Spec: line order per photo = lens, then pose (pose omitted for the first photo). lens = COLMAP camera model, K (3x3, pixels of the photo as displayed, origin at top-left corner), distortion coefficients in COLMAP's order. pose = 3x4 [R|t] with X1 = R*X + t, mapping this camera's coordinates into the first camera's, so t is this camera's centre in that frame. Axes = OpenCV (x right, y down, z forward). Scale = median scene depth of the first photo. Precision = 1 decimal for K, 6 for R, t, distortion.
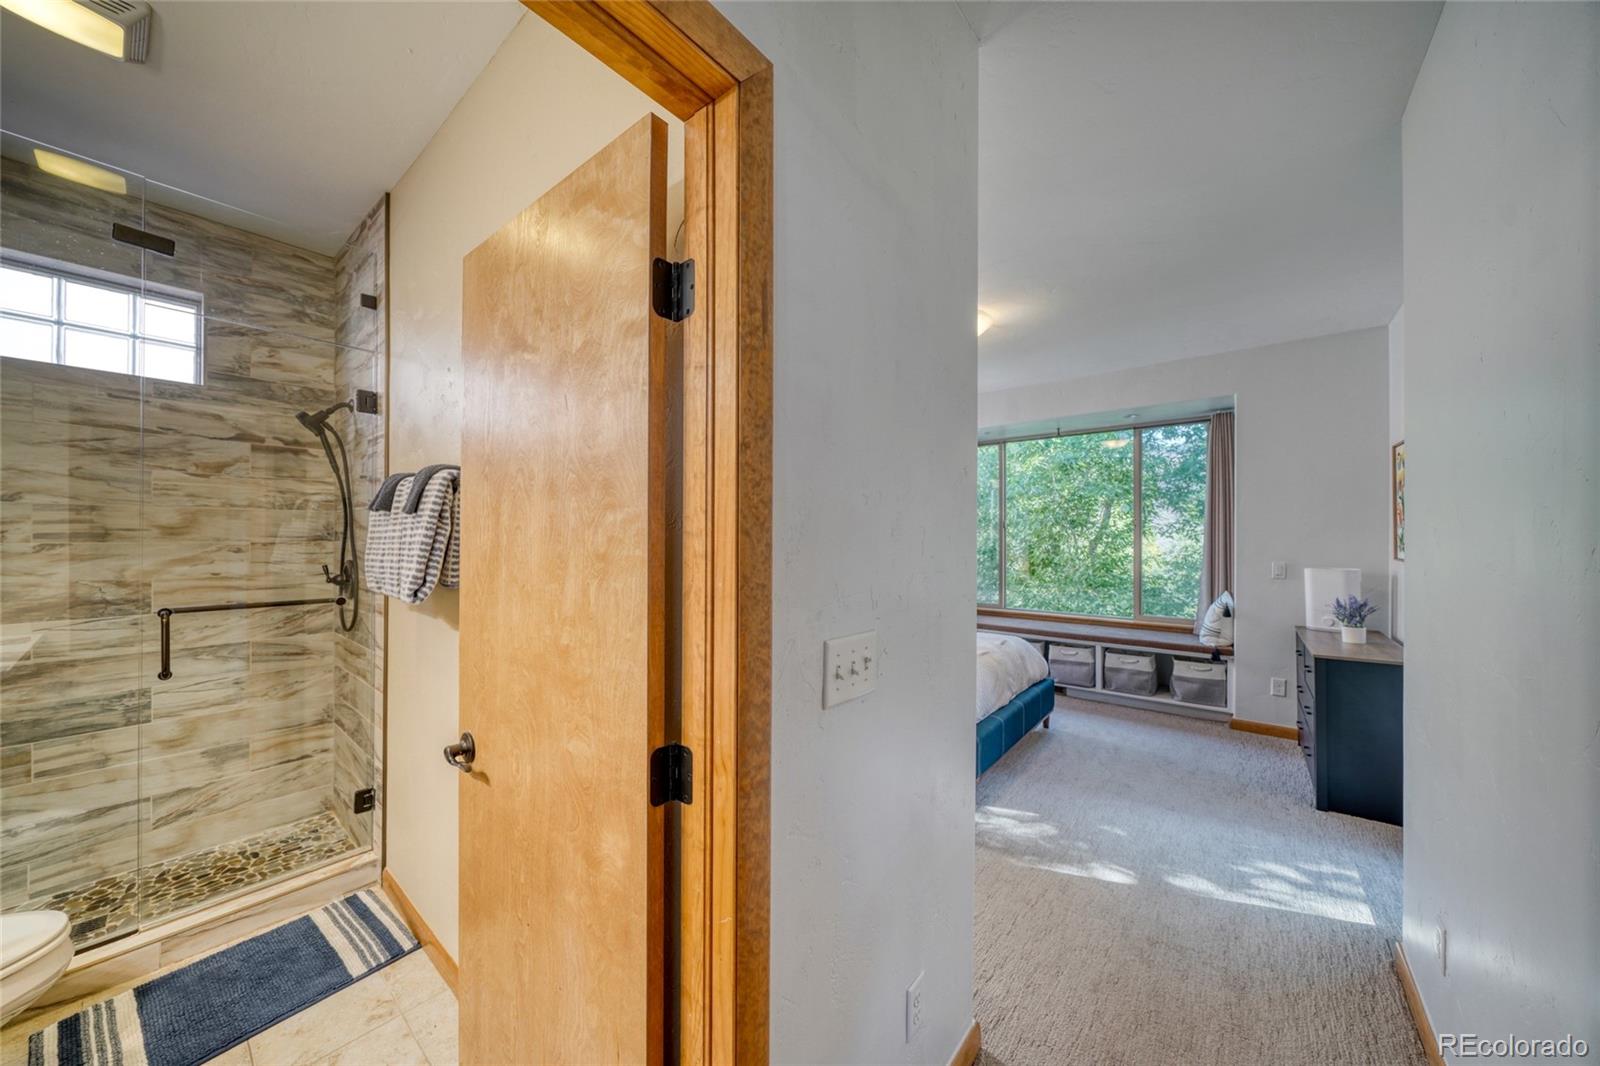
lens RADIAL K [[553.5, 0, 790.0], [0, 553.5, 535.0], [0, 0, 1]] dist [-0.006353, -0.000130]
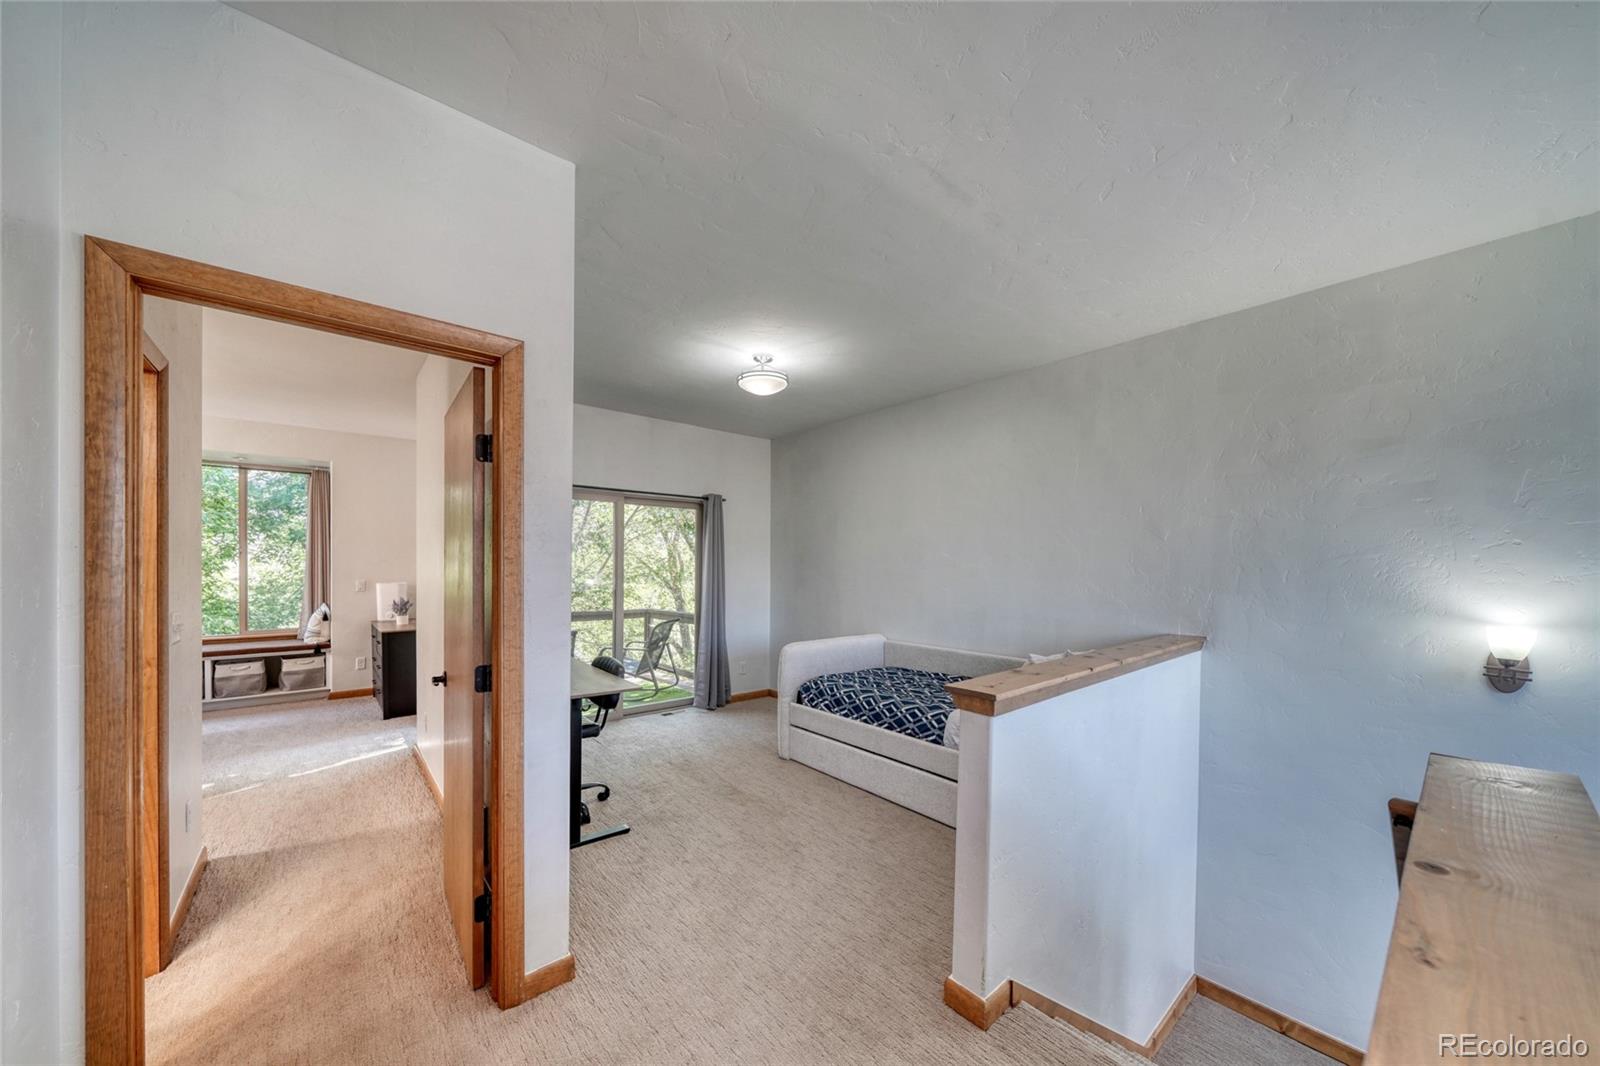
lens RADIAL K [[553.5, 0, 786.8], [0, 553.5, 579.5], [0, 0, 1]] dist [-0.006353, -0.000130]
pose [[0.180928, -0.023831, 0.983208, -0.518937], [-0.013873, 0.999545, 0.026780, -0.011108], [-0.983398, -0.018486, 0.180515, -0.564791]]
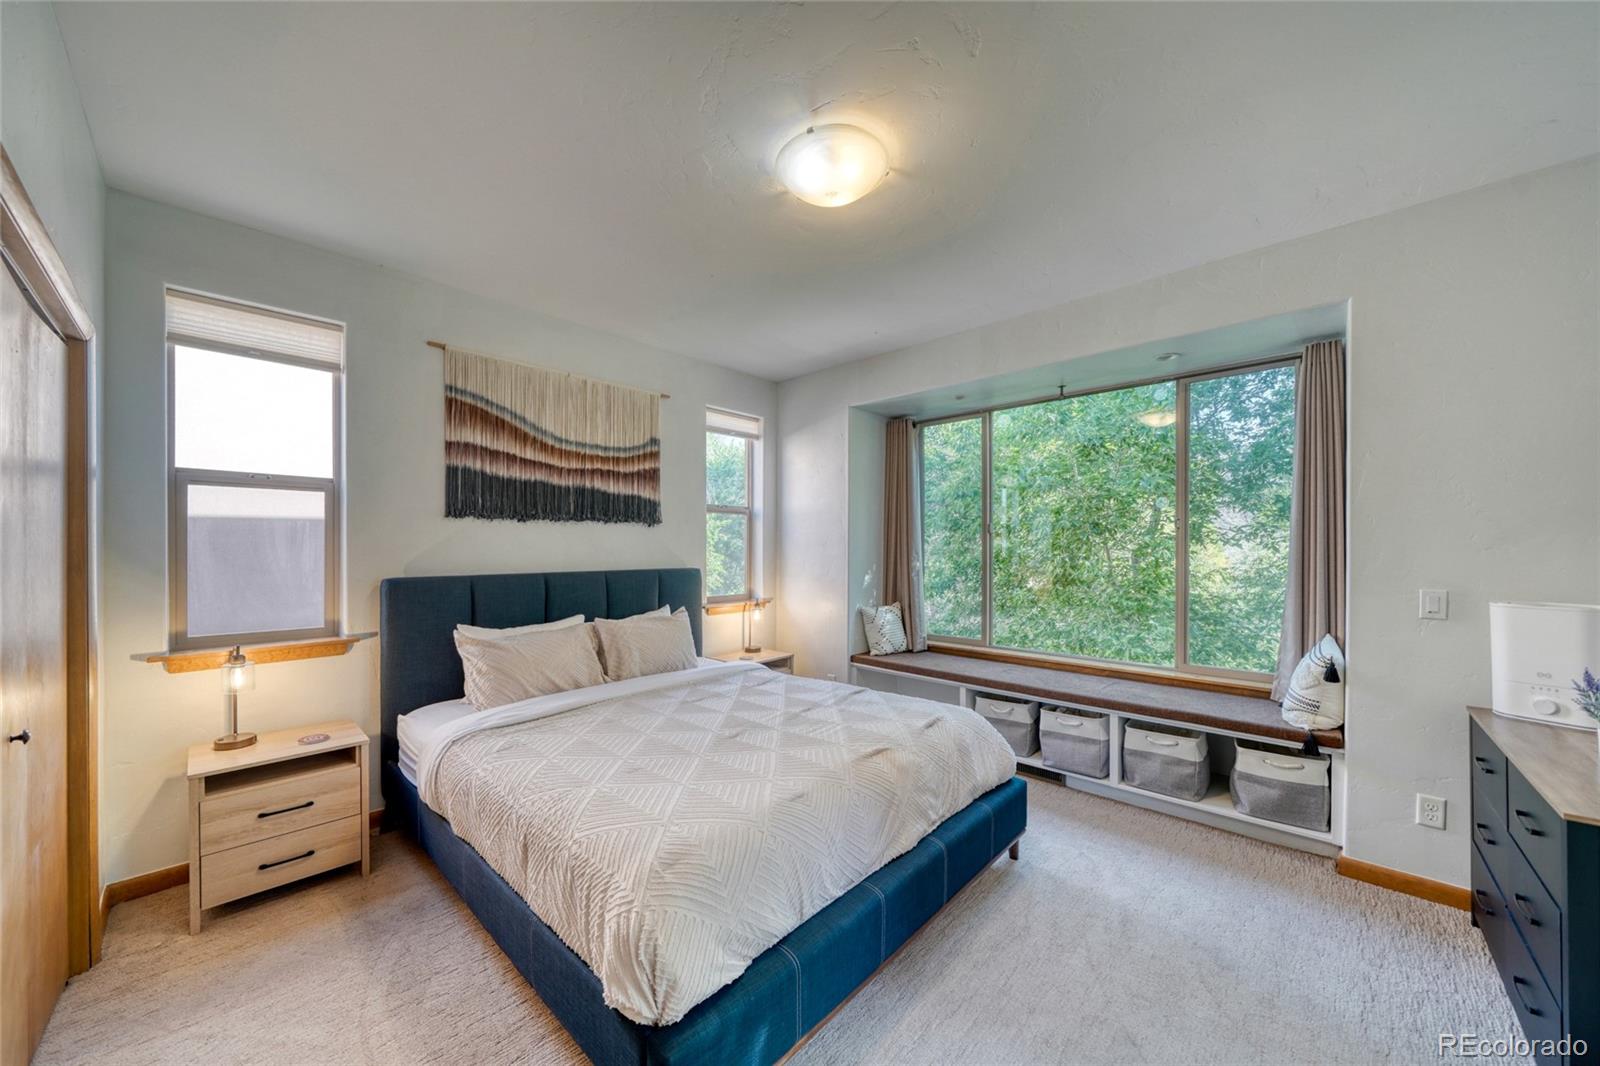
lens RADIAL K [[553.5, 0, 801.3], [0, 553.5, 552.0], [0, 0, 1]] dist [-0.006353, -0.000130]
pose [[0.997335, -0.002678, -0.072904, 0.405088], [0.003433, 0.999942, 0.010231, 0.005388], [0.072873, -0.010454, 0.997286, 0.559374]]
